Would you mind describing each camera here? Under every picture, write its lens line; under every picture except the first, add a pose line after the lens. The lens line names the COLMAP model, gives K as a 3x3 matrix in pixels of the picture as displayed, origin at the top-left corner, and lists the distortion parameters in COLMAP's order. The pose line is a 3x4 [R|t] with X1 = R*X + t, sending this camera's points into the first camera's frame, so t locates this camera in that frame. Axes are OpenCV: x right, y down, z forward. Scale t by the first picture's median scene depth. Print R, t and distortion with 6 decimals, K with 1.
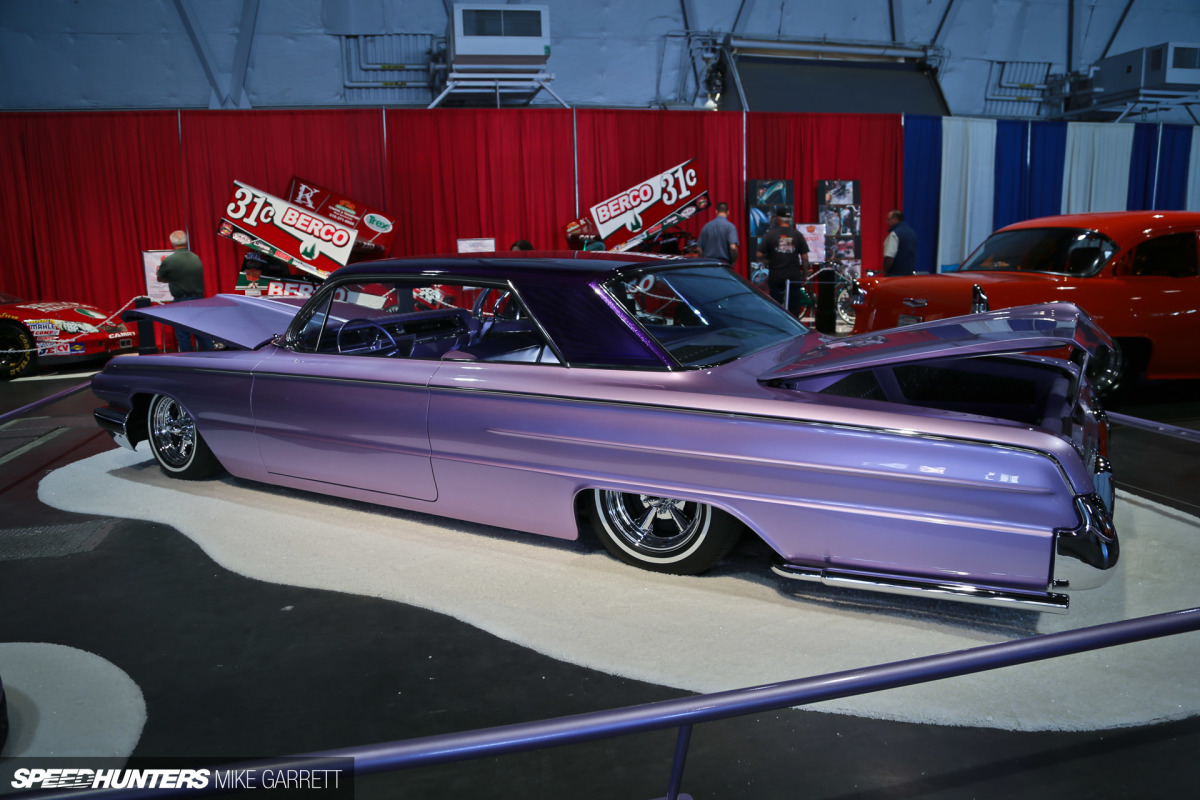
lens RADIAL K [[848.4, 0, 613.4], [0, 848.4, 400.8], [0, 0, 1]] dist [-0.117572, 0.056553]
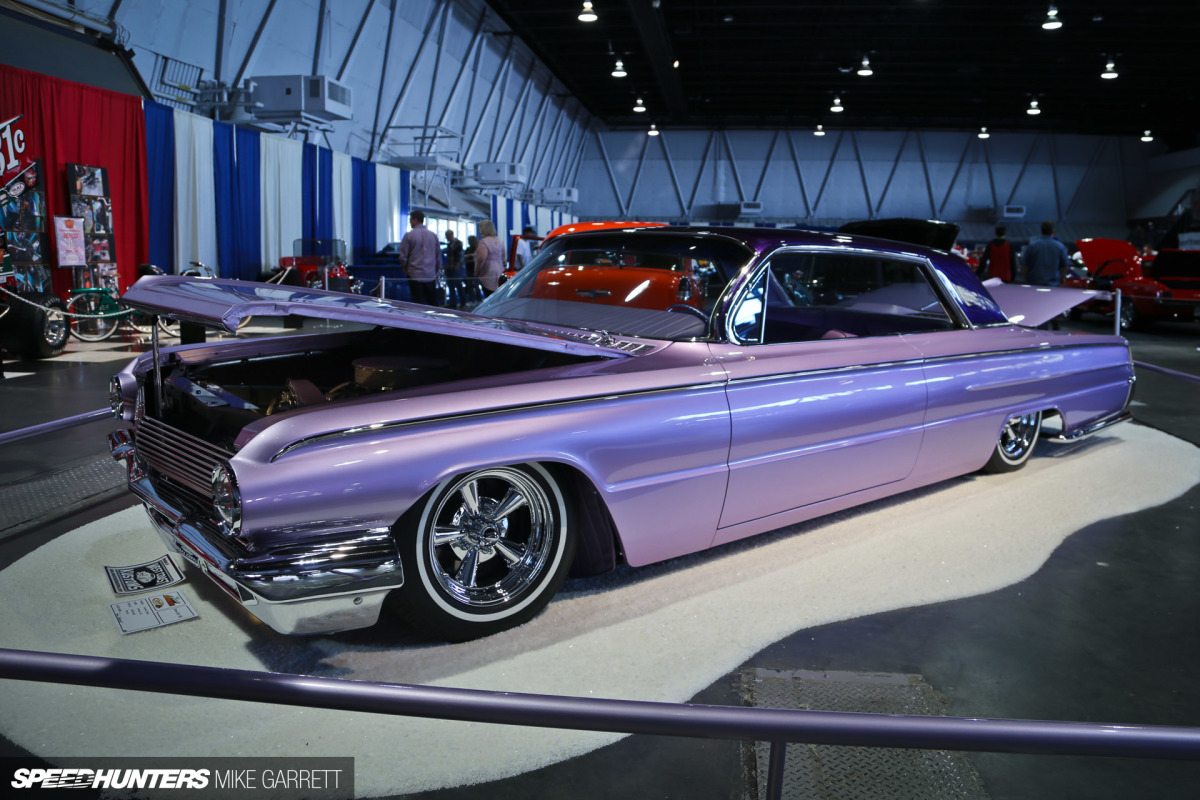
lens RADIAL K [[848.4, 0, 613.4], [0, 848.4, 400.8], [0, 0, 1]] dist [-0.117572, 0.056553]
pose [[0.291858, -0.129727, 0.947623, -0.358712], [0.144392, 0.985380, 0.090424, -0.033755], [-0.945500, 0.110439, 0.306323, 0.290675]]
